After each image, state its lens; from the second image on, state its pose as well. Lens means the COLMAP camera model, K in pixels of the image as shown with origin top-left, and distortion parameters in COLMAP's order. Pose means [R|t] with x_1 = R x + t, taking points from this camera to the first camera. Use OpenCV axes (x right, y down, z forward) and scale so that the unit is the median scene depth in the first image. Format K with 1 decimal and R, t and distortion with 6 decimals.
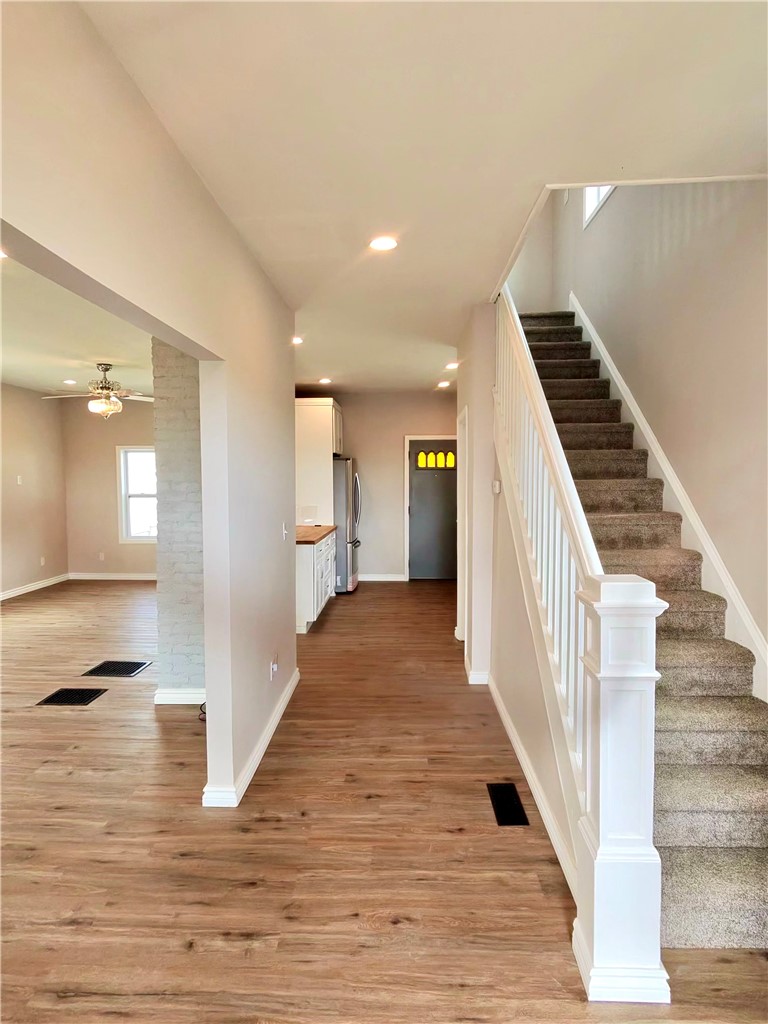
lens RADIAL K [[579.1, 0, 384.0], [0, 579.1, 512.0], [0, 0, 1]] dist [-0.001774, -0.000706]
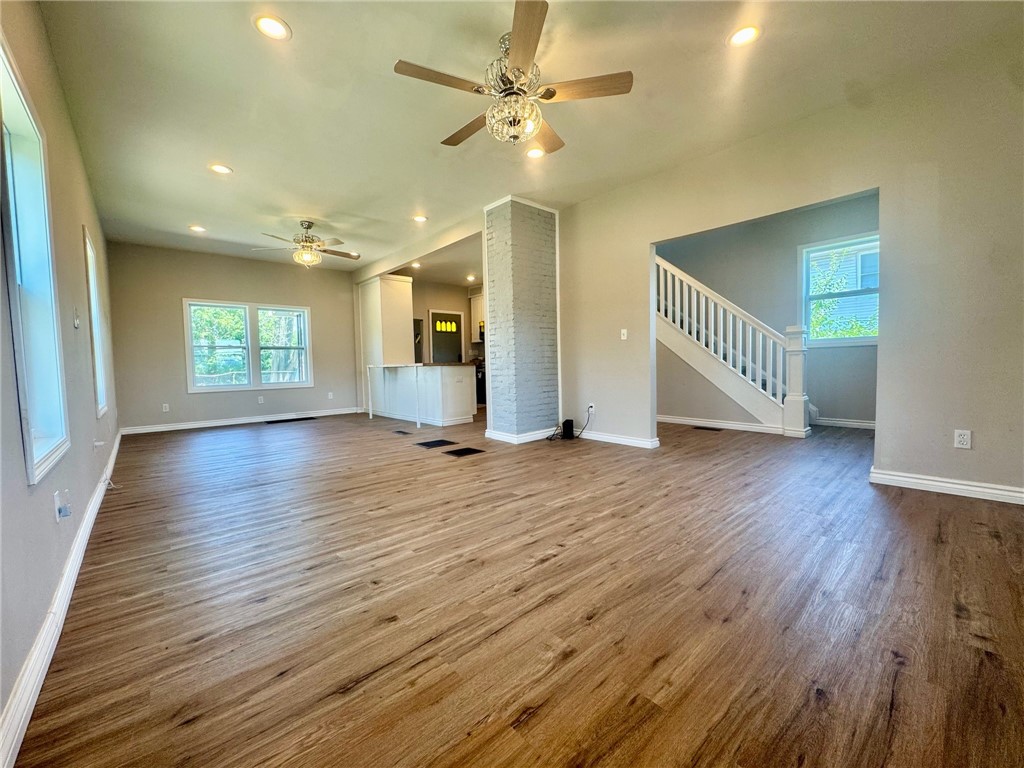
lens RADIAL K [[410.7, 0, 511.3], [0, 410.7, 383.3], [0, 0, 1]] dist [-0.002701, 0.001037]
pose [[0.719613, -0.046982, 0.692784, -0.637743], [0.063293, 0.997993, 0.001936, 0.083221], [-0.691485, 0.042455, 0.721142, 0.089339]]
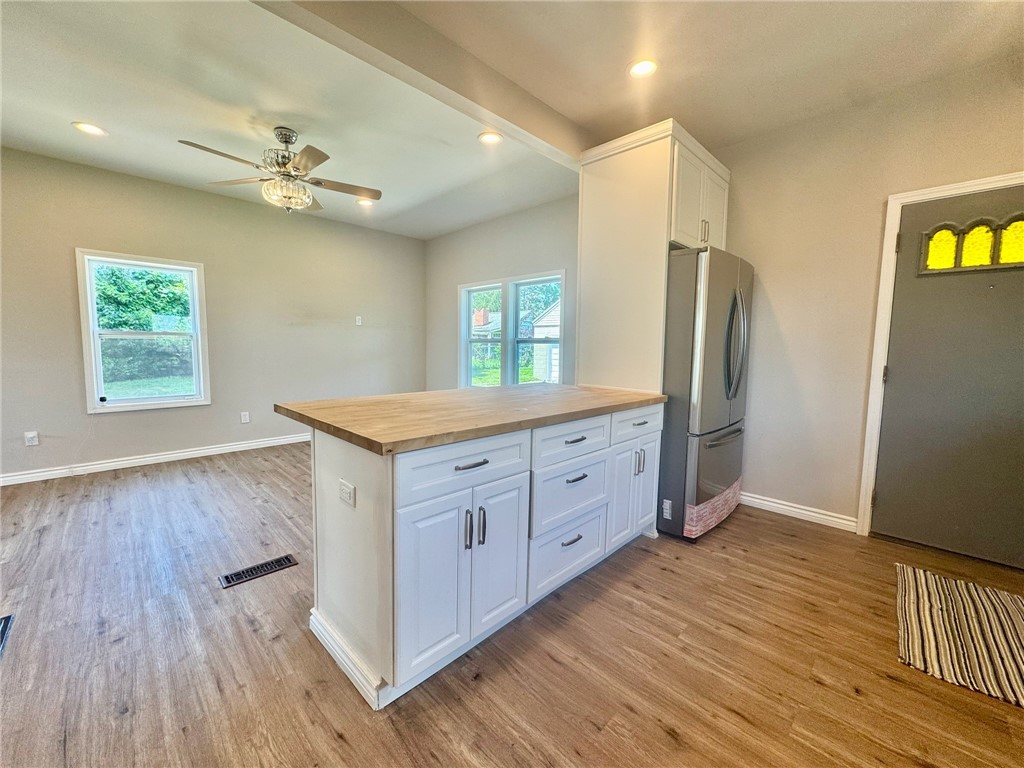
lens RADIAL K [[410.7, 0, 511.3], [0, 410.7, 383.3], [0, 0, 1]] dist [-0.002701, 0.001037]
pose [[0.735448, 0.074463, -0.673477, 0.050354], [-0.056751, 0.997220, 0.048285, 0.004351], [0.675200, 0.002710, 0.737630, 0.669733]]
